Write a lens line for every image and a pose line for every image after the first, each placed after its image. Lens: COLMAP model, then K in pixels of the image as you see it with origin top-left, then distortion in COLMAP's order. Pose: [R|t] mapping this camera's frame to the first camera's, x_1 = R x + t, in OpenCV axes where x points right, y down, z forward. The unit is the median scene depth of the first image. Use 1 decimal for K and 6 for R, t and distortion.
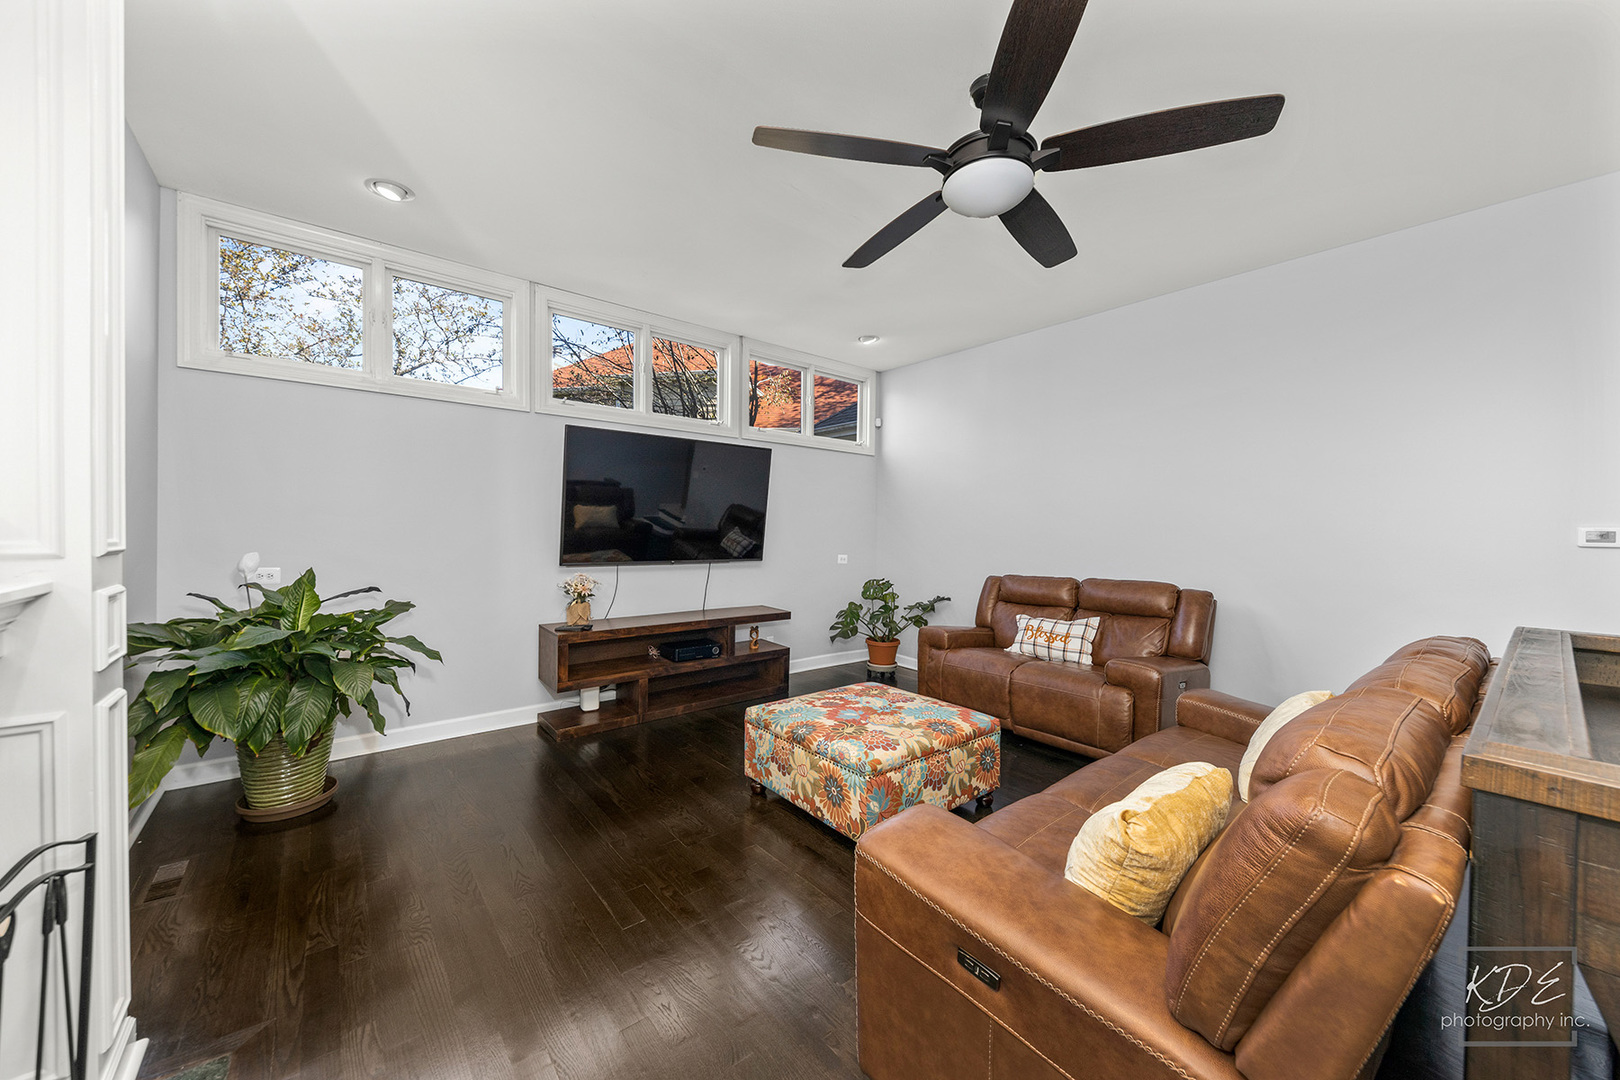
lens RADIAL K [[589.3, 0, 804.5], [0, 589.3, 539.1], [0, 0, 1]] dist [-0.001704, -0.000117]
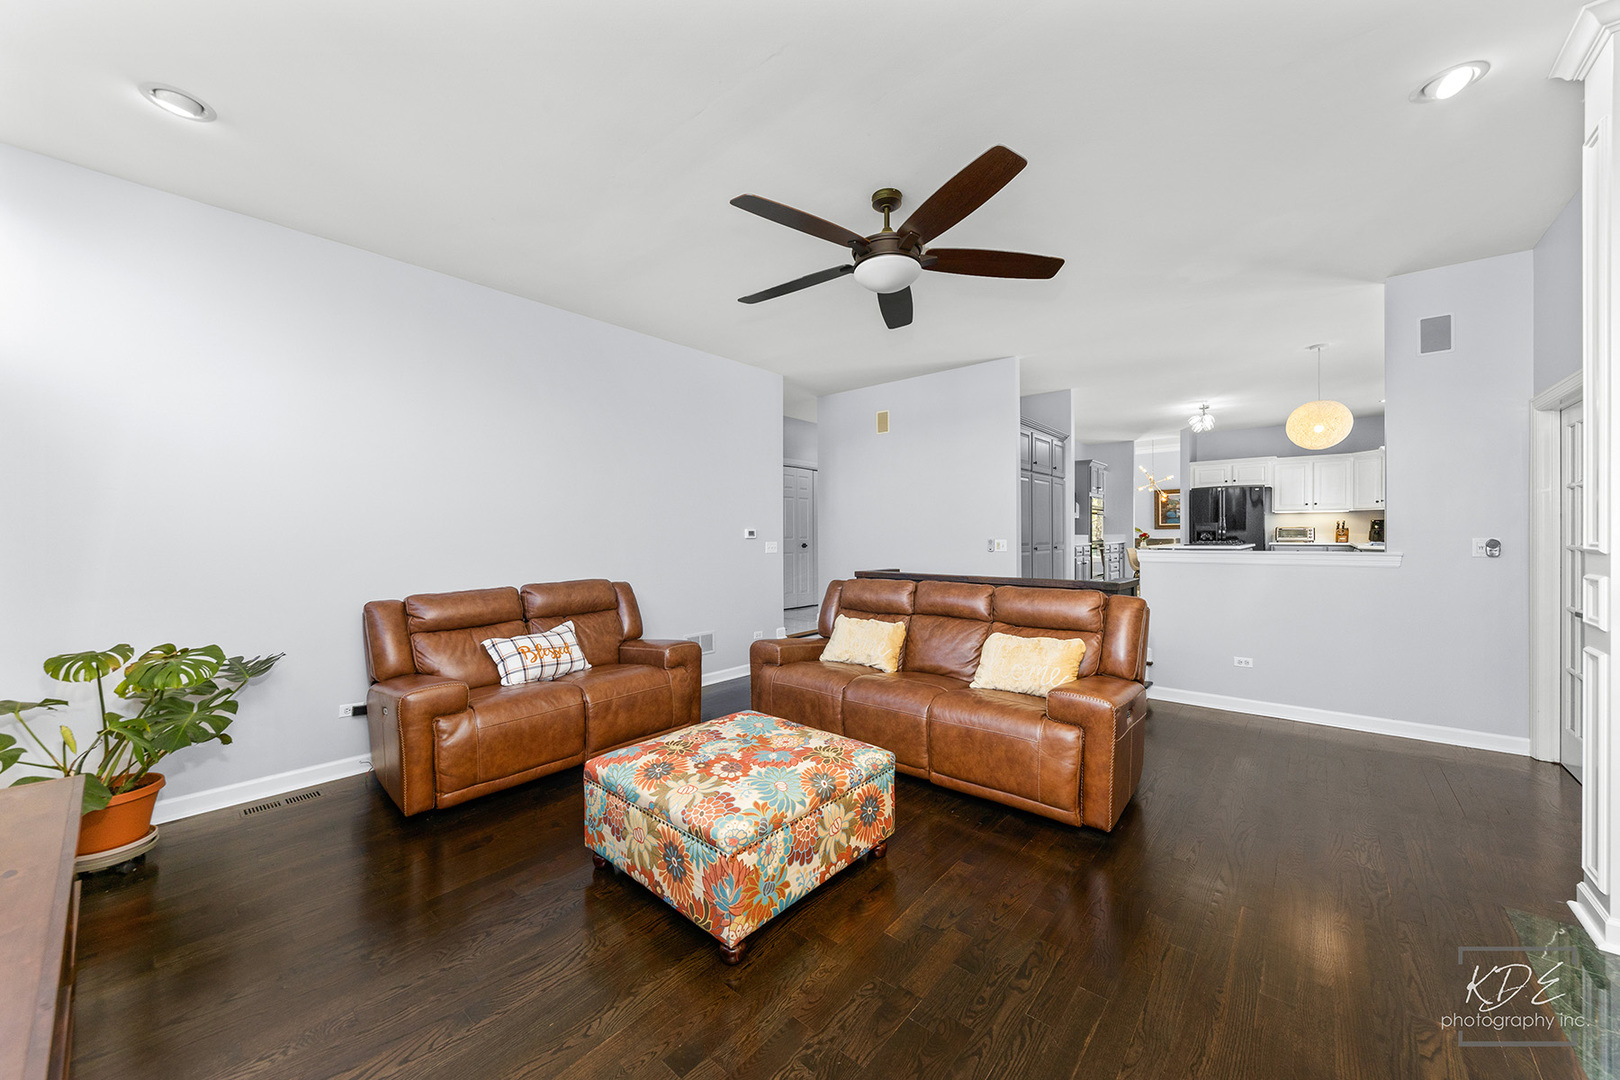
lens RADIAL K [[589.3, 0, 811.2], [0, 589.3, 535.8], [0, 0, 1]] dist [-0.001704, -0.000117]
pose [[-0.187782, -0.010702, 0.982153, -0.732025], [0.015247, 0.999788, 0.013809, -0.022511], [-0.982092, 0.017568, -0.187579, 1.082015]]
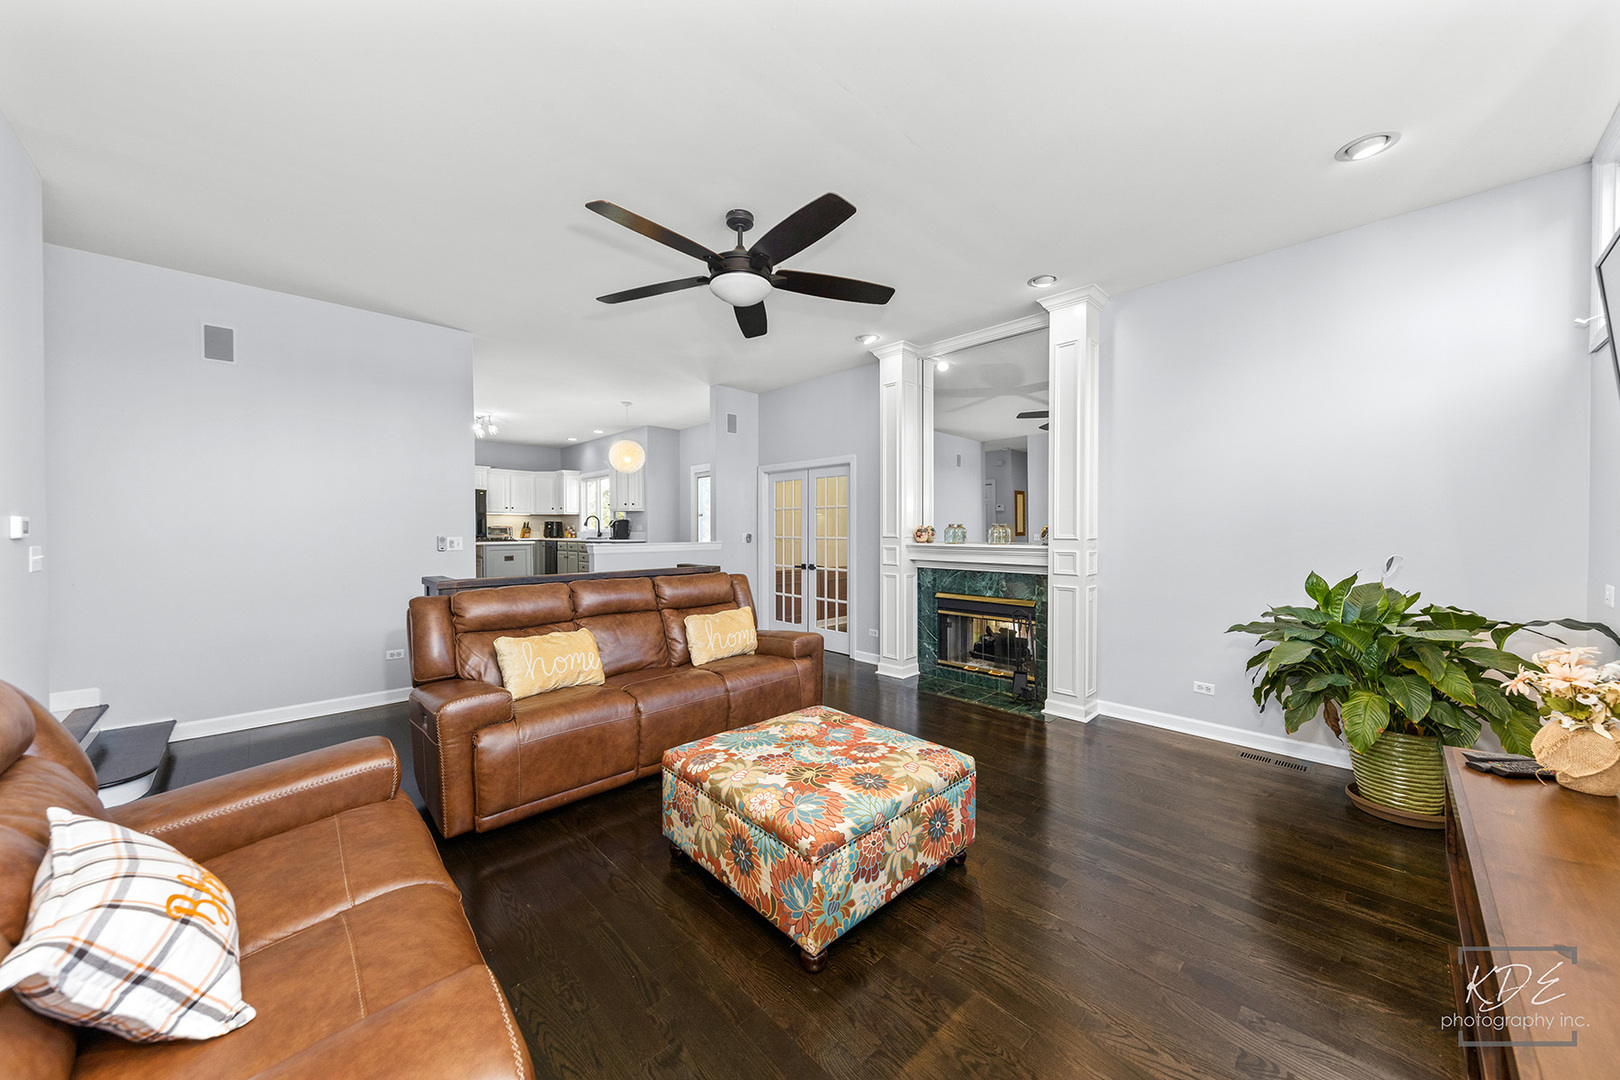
lens RADIAL K [[558.7, 0, 813.1], [0, 558.7, 533.7], [0, 0, 1]] dist [0.002689, 0.000086]
pose [[-0.995455, -0.006588, -0.095009, 0.196363], [-0.008523, 0.999764, 0.019978, -0.023575], [0.094855, 0.020697, -0.995276, 1.807462]]
